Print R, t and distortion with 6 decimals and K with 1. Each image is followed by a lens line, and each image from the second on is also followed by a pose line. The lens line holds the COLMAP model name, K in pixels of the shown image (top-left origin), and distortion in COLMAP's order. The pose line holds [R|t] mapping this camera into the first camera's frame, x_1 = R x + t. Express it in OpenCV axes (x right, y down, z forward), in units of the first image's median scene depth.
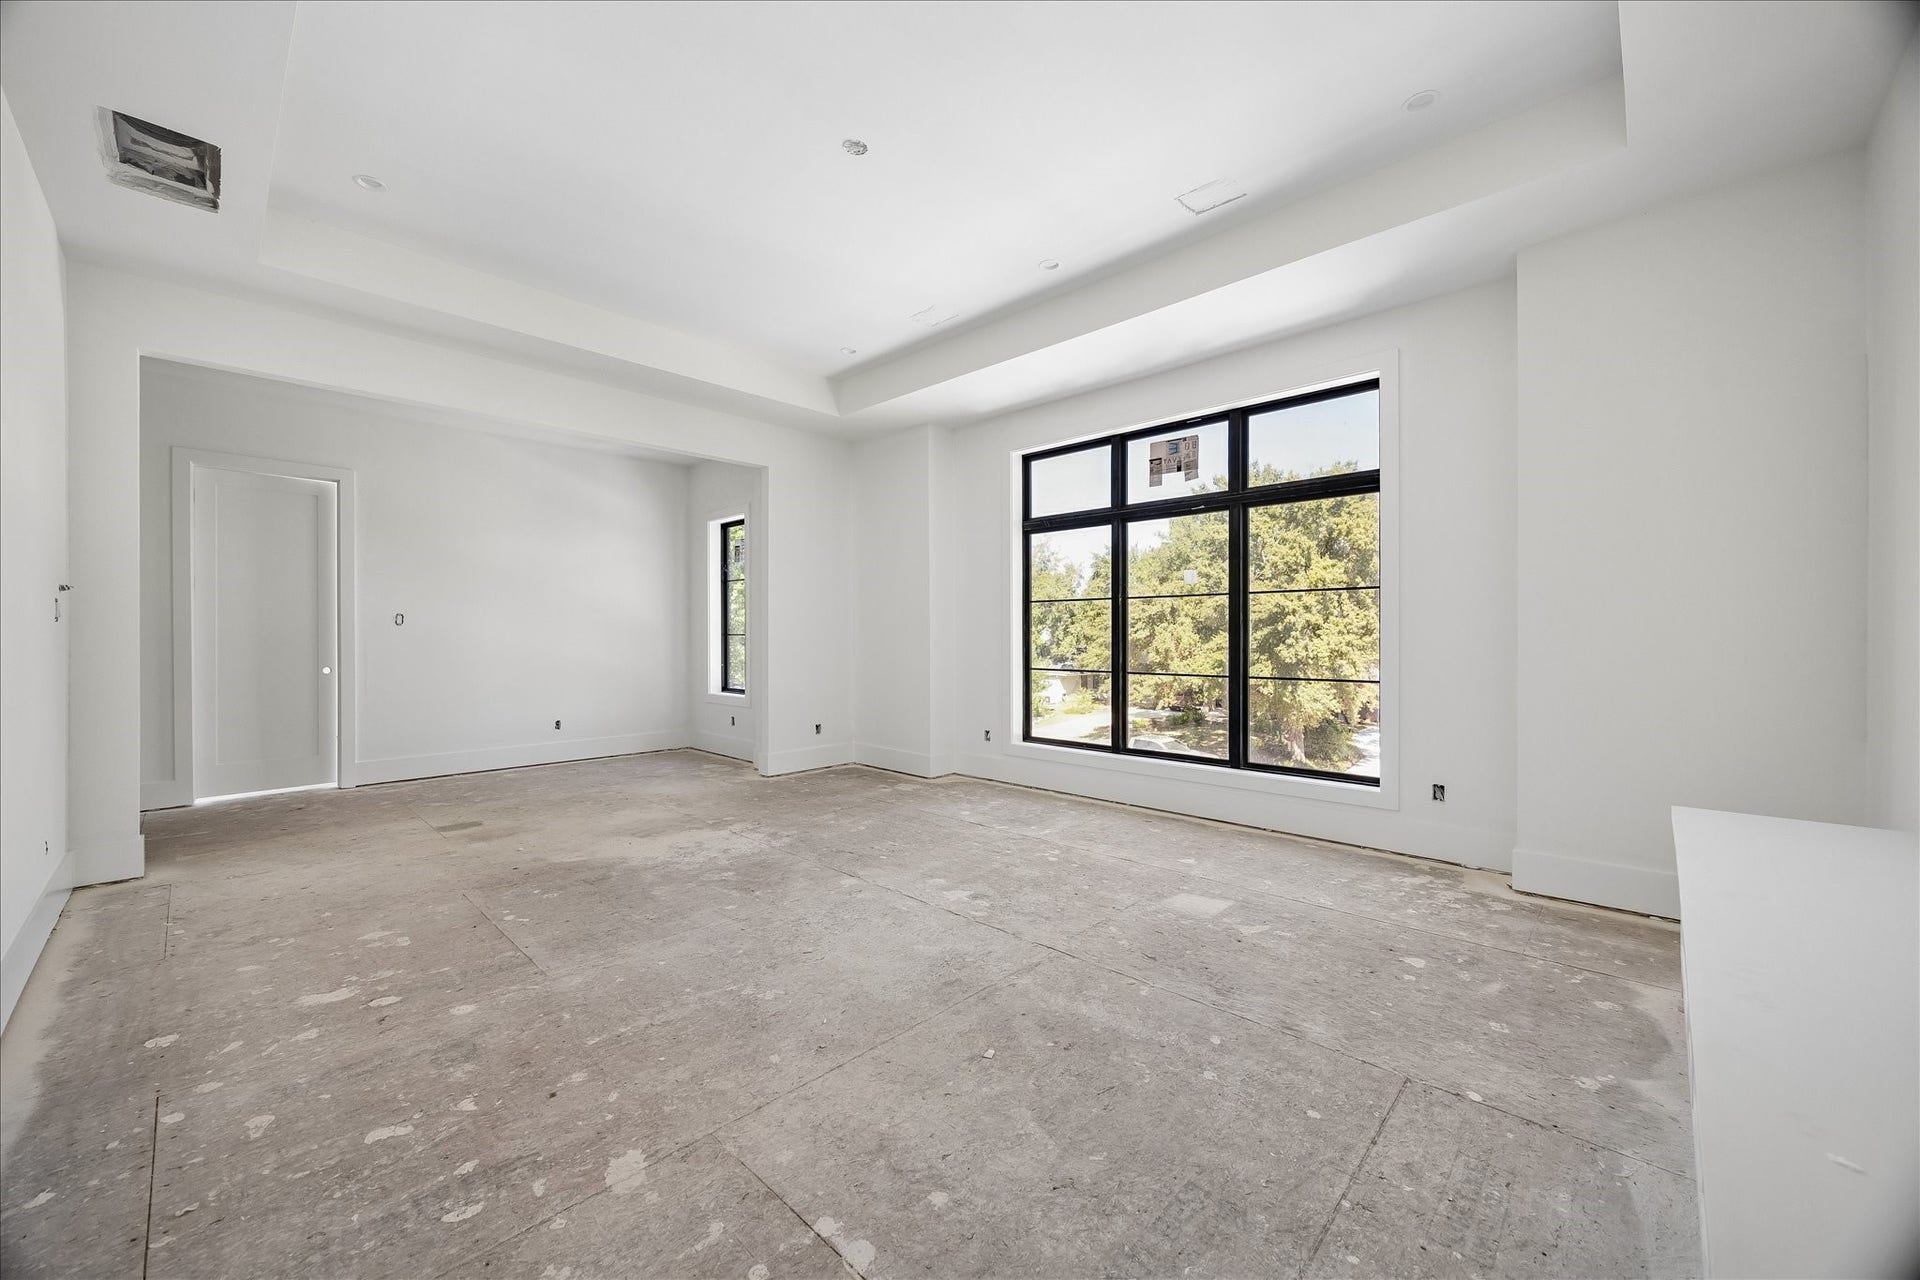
lens RADIAL K [[740.7, 0, 951.7], [0, 740.7, 633.0], [0, 0, 1]] dist [0.003731, 0.000517]
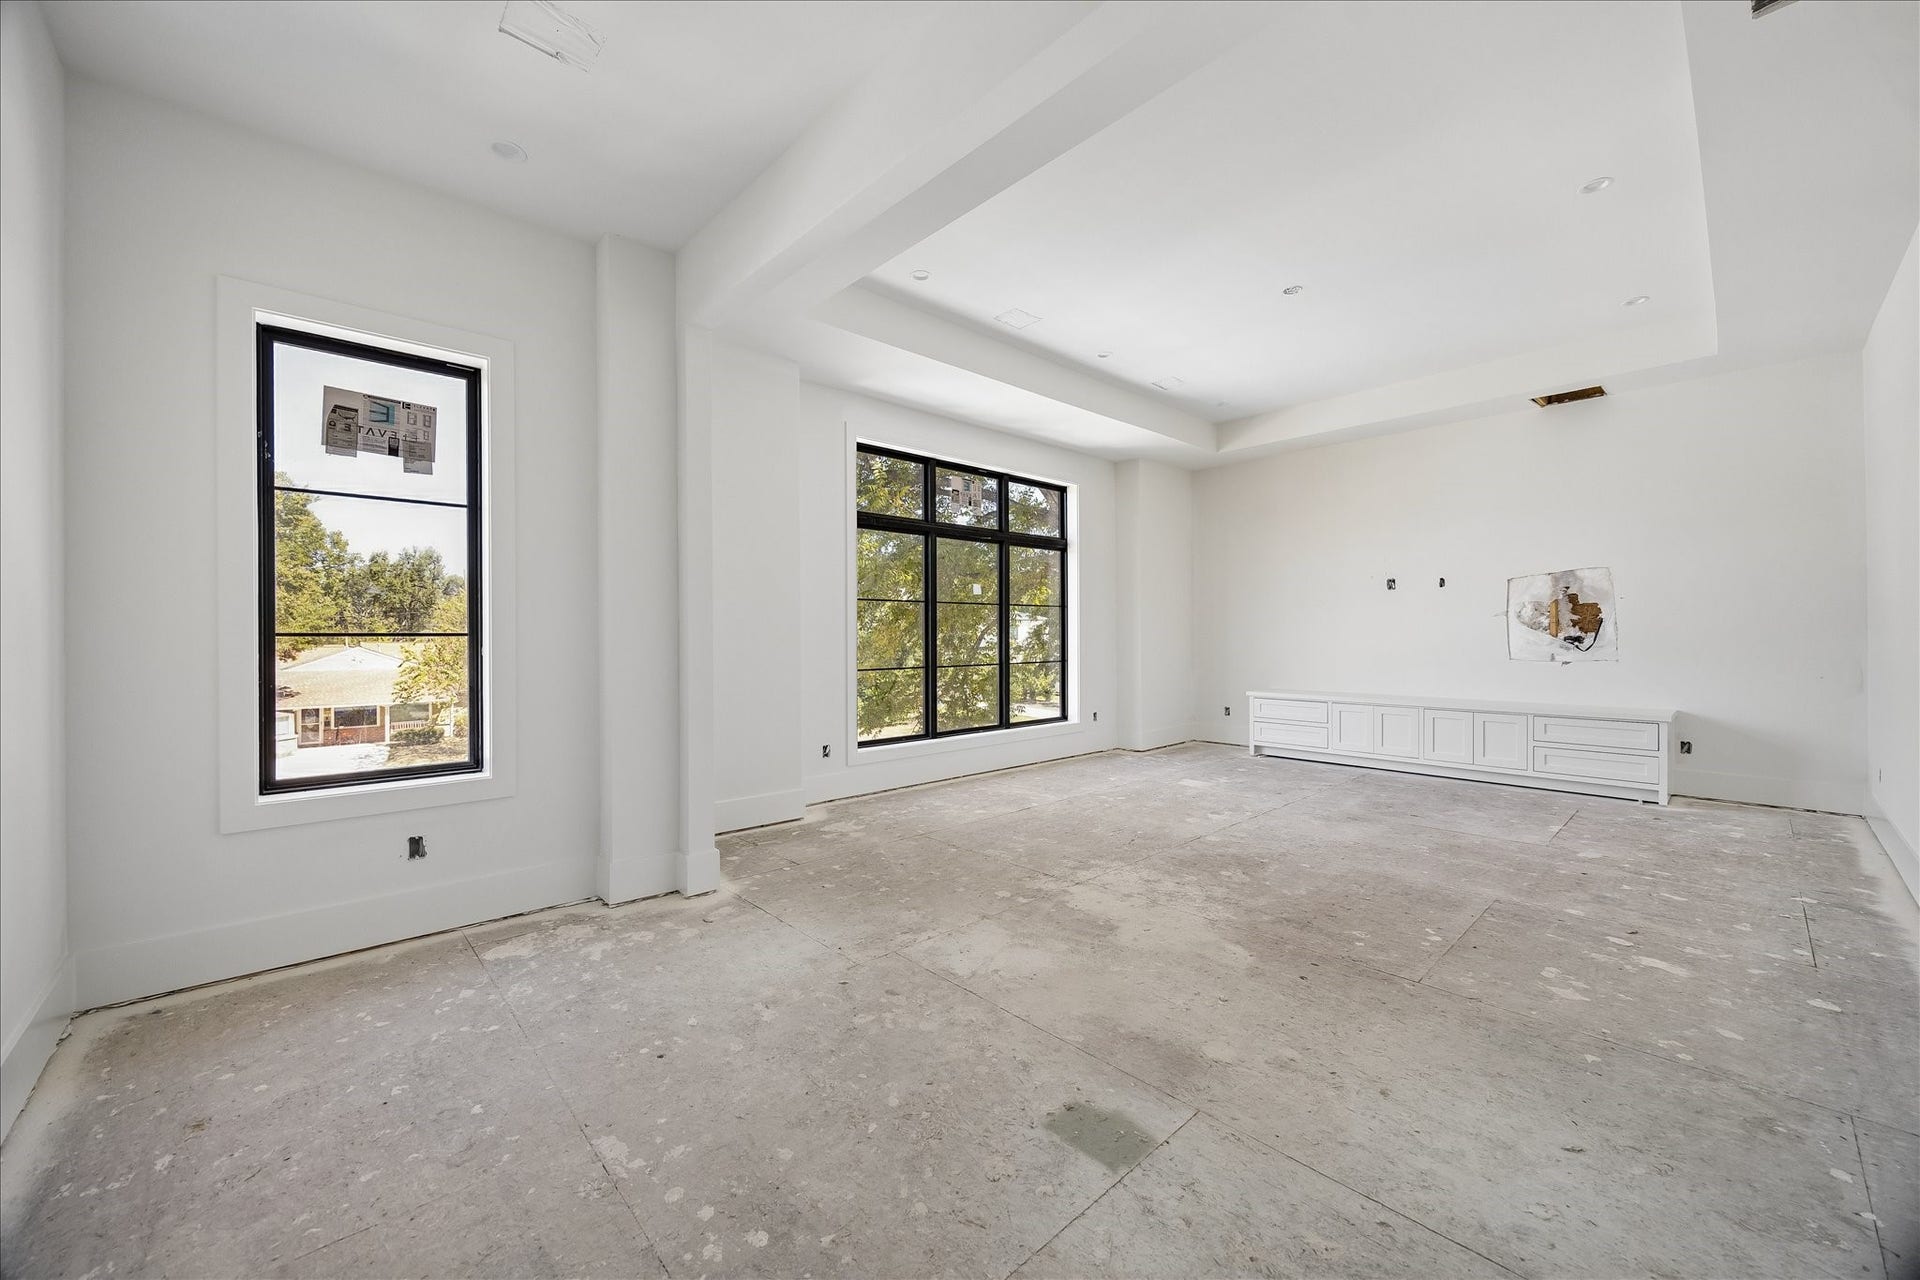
lens RADIAL K [[740.7, 0, 951.0], [0, 740.7, 632.0], [0, 0, 1]] dist [0.003731, 0.000517]
pose [[0.045021, 0.001444, 0.998985, -1.423835], [0.000546, 0.999999, -0.001470, 0.002074], [-0.998986, 0.000612, 0.045021, 1.434861]]
